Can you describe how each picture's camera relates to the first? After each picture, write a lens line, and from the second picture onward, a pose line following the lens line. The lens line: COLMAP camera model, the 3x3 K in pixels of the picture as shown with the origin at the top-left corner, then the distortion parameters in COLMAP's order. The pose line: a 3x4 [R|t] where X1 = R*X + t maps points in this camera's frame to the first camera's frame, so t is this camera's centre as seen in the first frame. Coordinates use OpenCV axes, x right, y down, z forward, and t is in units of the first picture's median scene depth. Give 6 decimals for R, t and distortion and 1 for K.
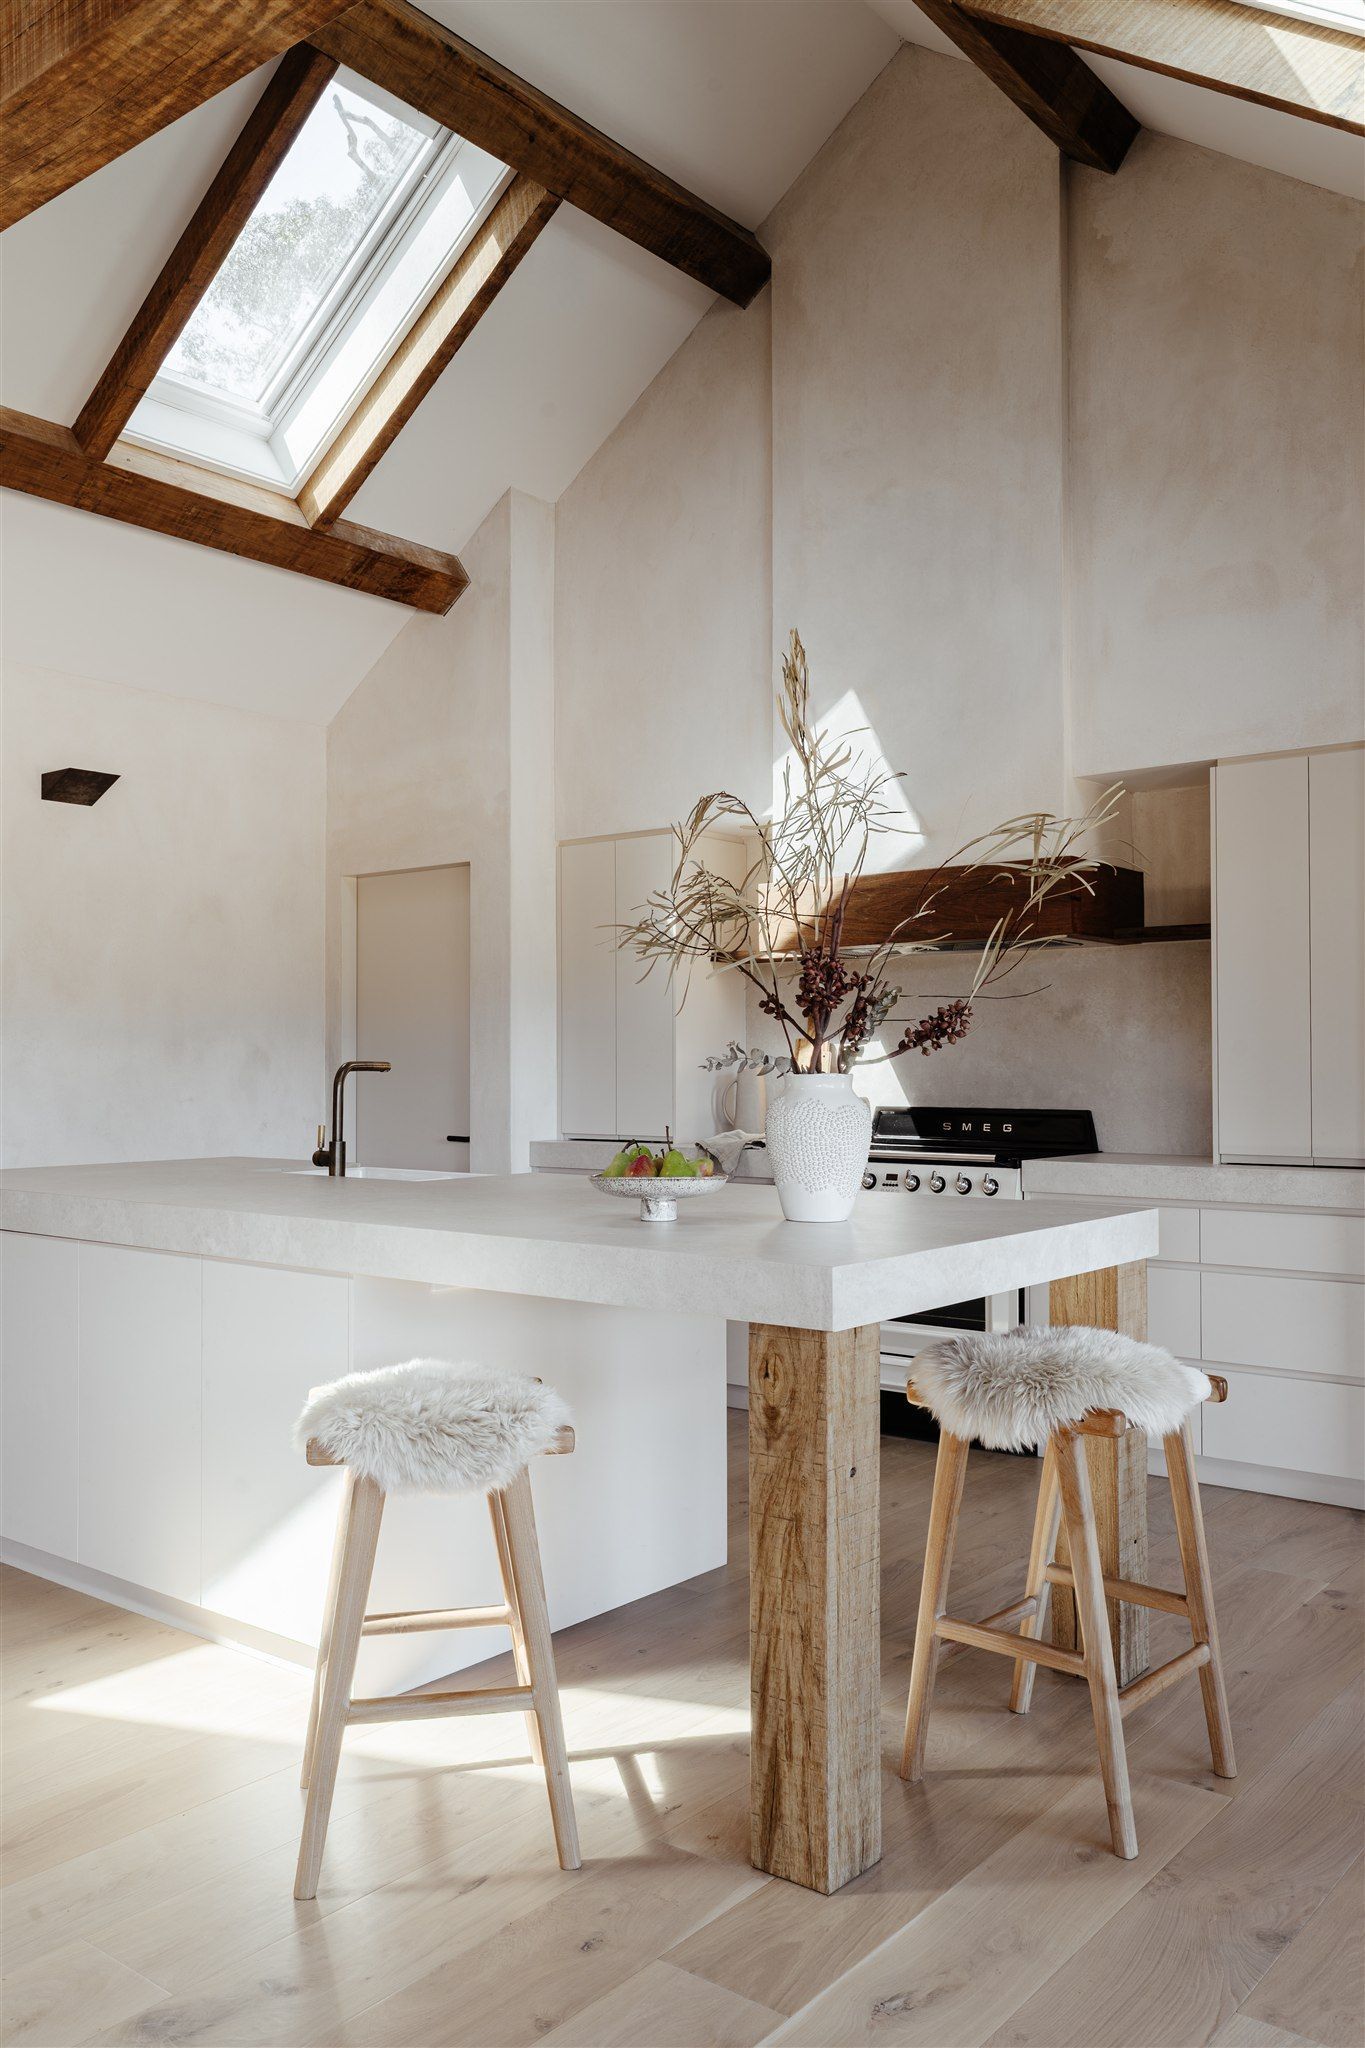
lens RADIAL K [[1588.0, 0, 686.6], [0, 1588.0, 1044.9], [0, 0, 1]] dist [0.001114, 0.000653]
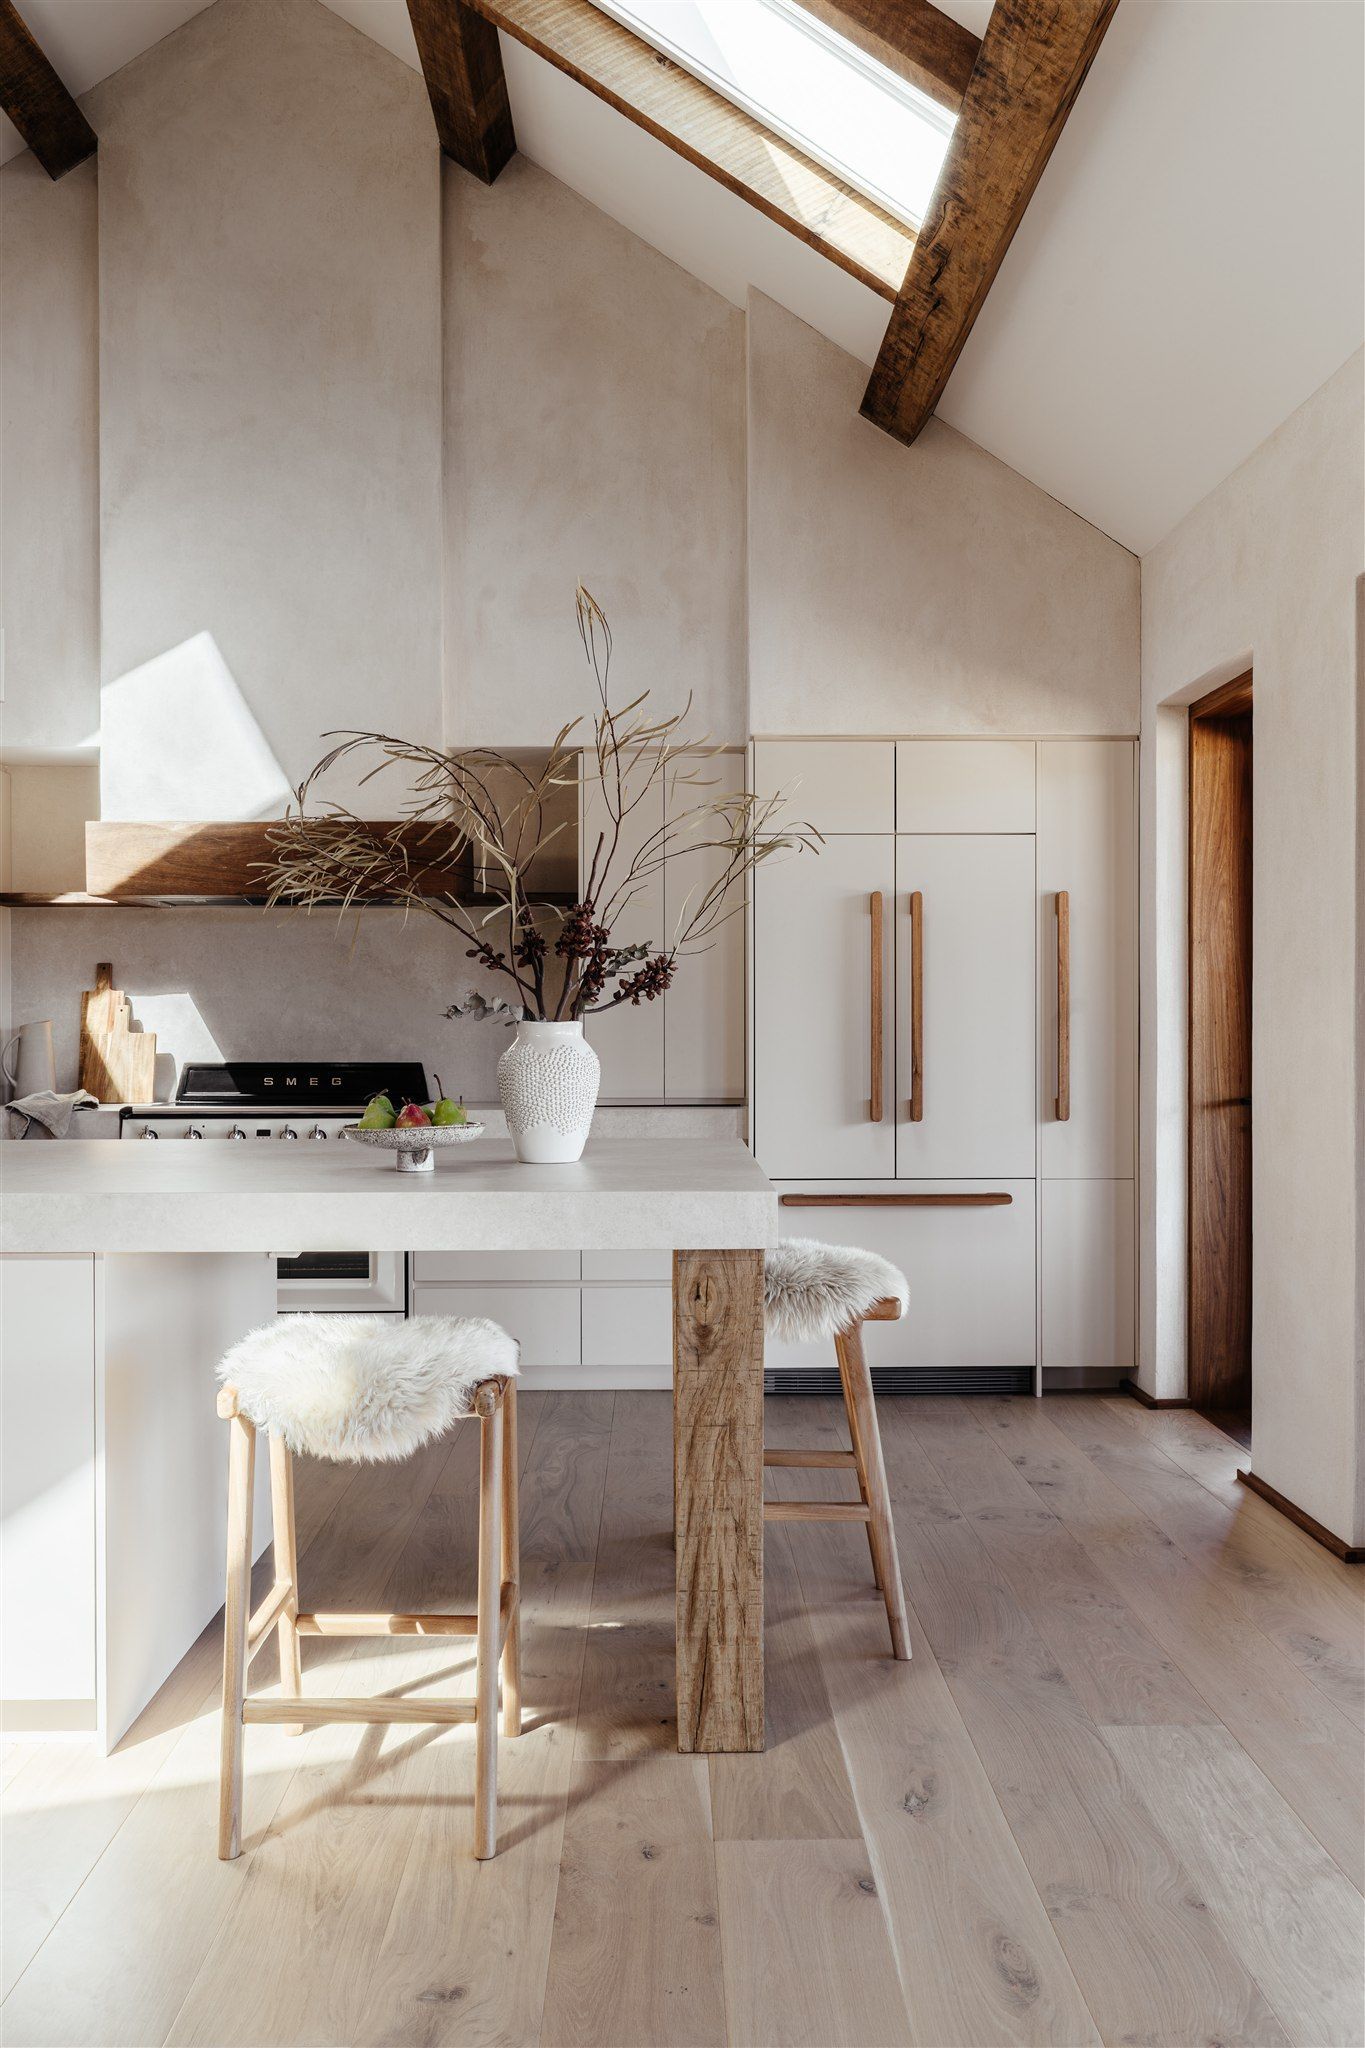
lens RADIAL K [[1588.0, 0, 666.8], [0, 1588.0, 1038.0], [0, 0, 1]] dist [0.001114, 0.000653]
pose [[0.774142, -0.004161, 0.632998, -0.341774], [-0.008081, 0.999832, 0.016456, 0.007283], [-0.632960, -0.017855, 0.773979, 0.094357]]
